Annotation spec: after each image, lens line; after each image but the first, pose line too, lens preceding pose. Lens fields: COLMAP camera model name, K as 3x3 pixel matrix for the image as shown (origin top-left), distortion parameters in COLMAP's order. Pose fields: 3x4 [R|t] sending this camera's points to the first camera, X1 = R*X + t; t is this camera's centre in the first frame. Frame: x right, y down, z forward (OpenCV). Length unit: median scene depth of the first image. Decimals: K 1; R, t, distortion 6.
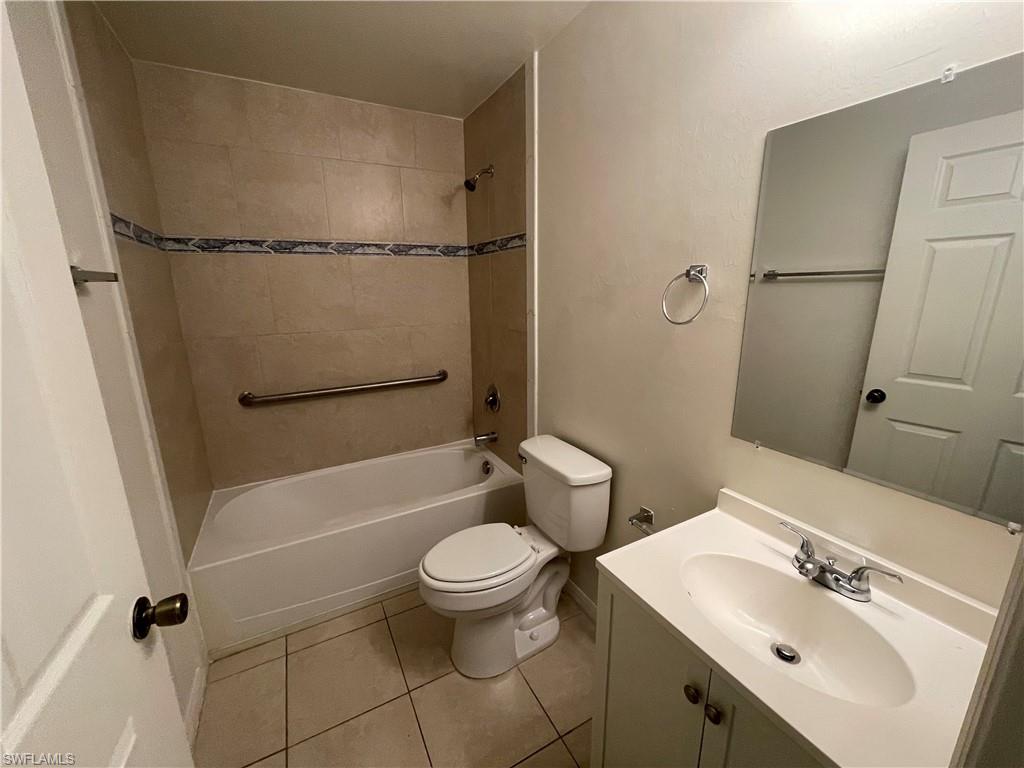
lens RADIAL K [[414.9, 0, 512.0], [0, 414.9, 384.0], [0, 0, 1]] dist [-0.001876, -0.000515]
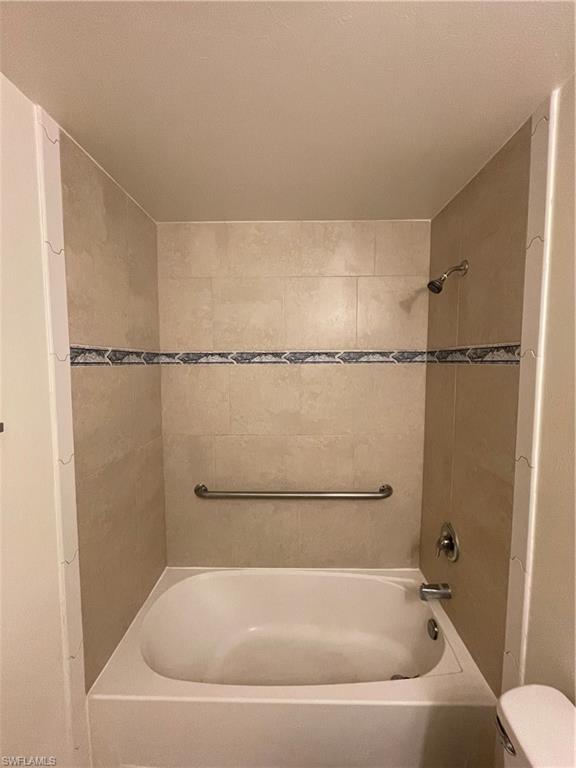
lens RADIAL K [[311.2, 0, 288.0], [0, 311.2, 384.0], [0, 0, 1]] dist [-0.001876, -0.000515]
pose [[0.868543, 0.047605, -0.493322, -0.038482], [-0.123071, 0.984915, -0.121635, -0.167814], [0.480090, 0.166359, 0.861300, 0.339414]]
